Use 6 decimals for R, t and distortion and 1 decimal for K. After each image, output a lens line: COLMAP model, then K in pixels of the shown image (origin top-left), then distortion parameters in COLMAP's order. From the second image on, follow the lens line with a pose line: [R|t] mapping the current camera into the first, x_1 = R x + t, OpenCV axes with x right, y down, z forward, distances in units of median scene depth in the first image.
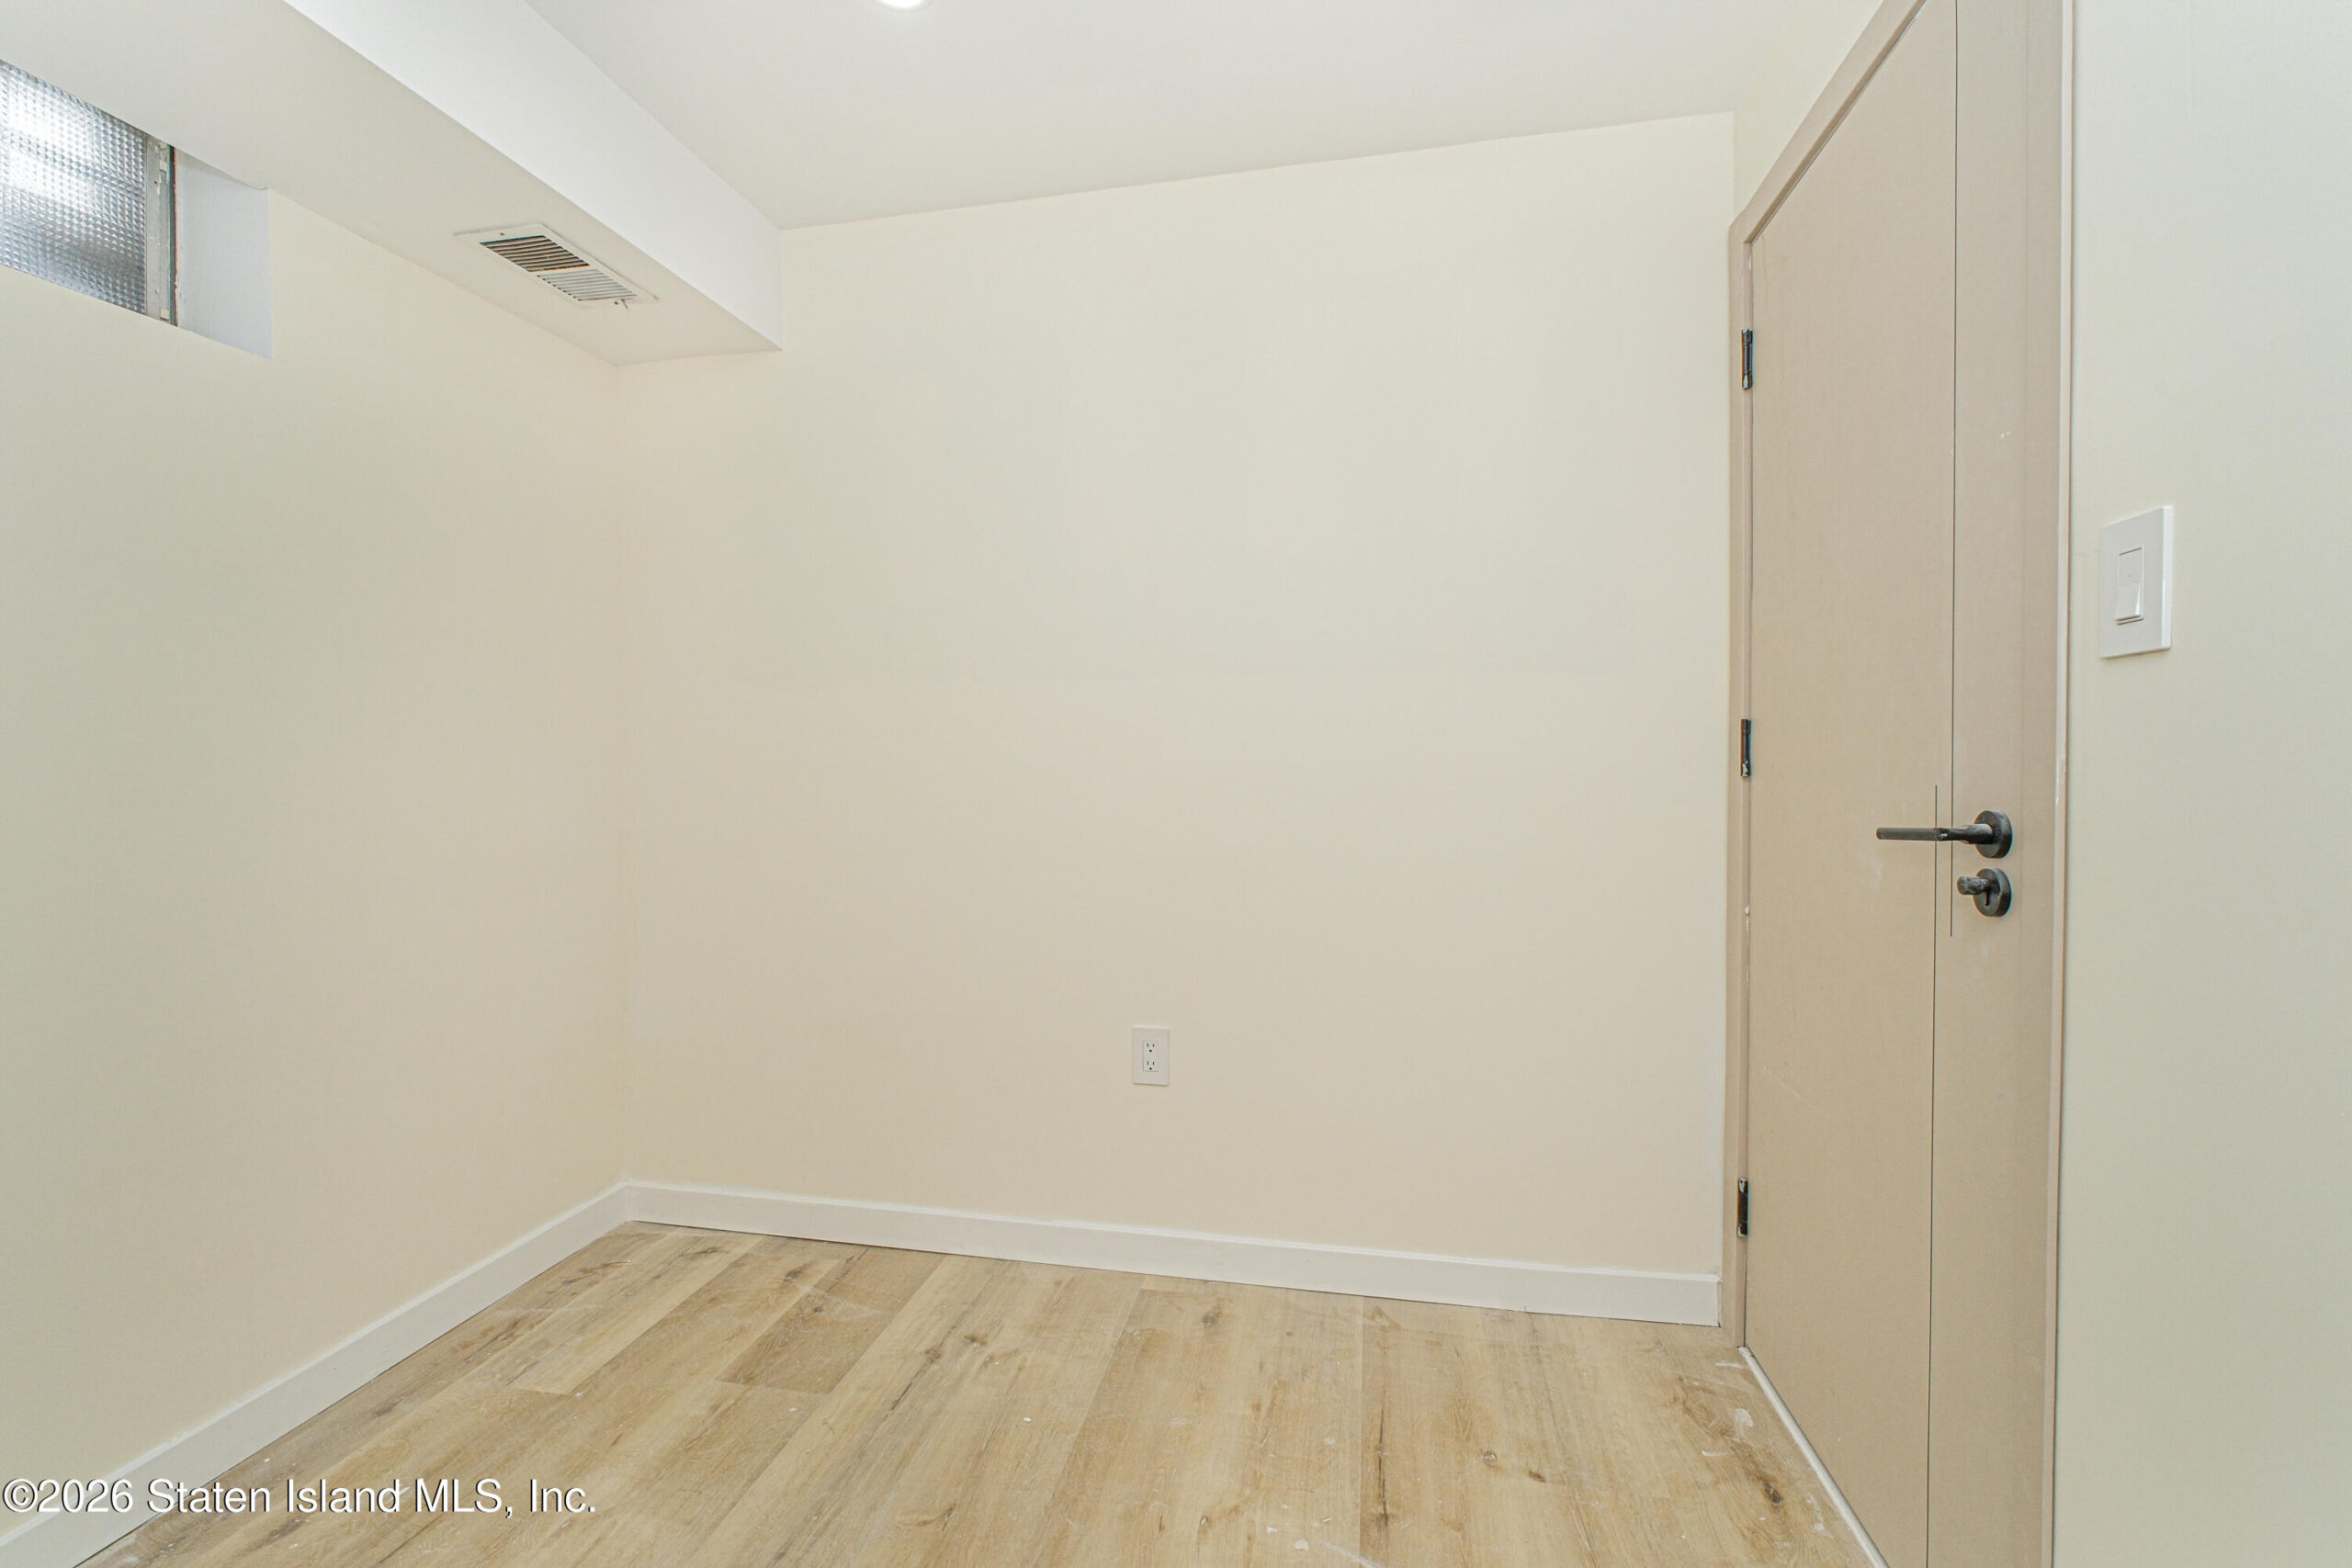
lens RADIAL K [[993.5, 0, 1176.4], [0, 993.5, 777.6], [0, 0, 1]] dist [-0.003092, 0.000219]
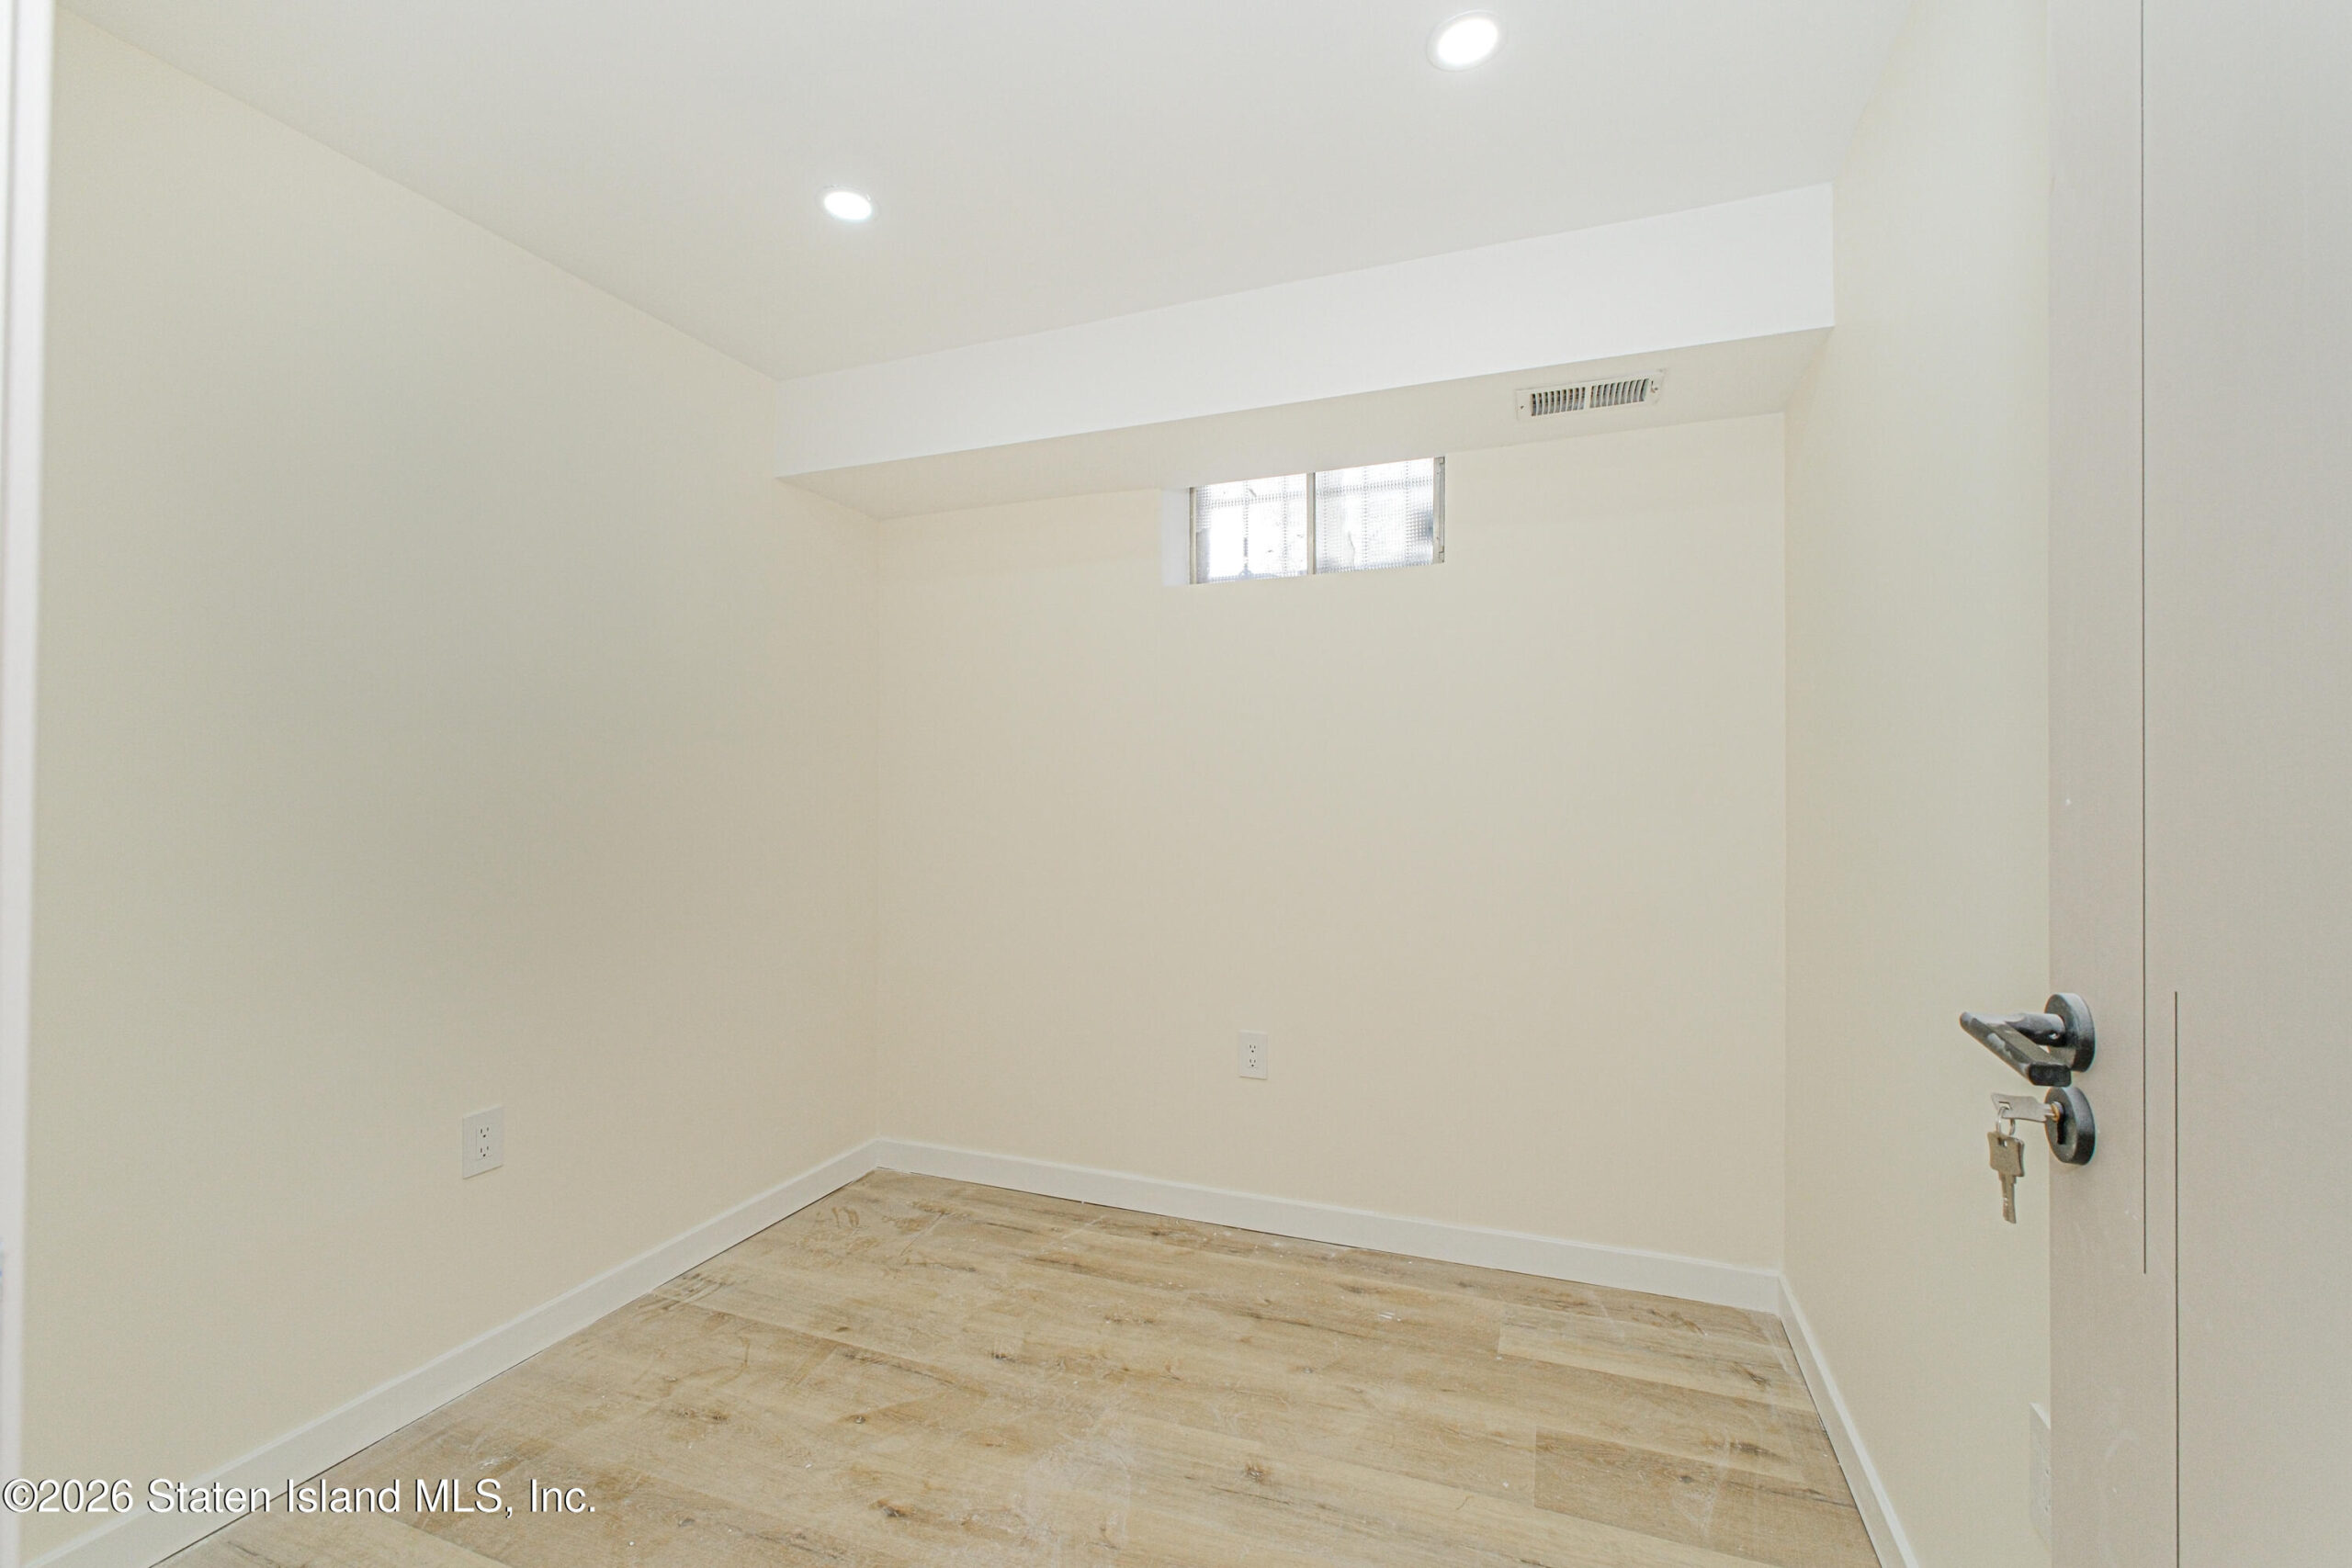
lens RADIAL K [[993.5, 0, 1175.8], [0, 993.5, 789.1], [0, 0, 1]] dist [-0.003092, 0.000219]
pose [[-0.188644, -0.004150, -0.982037, 0.604149], [-0.015861, 0.999874, -0.001179, -0.047289], [0.981917, 0.015354, -0.188686, 0.791736]]
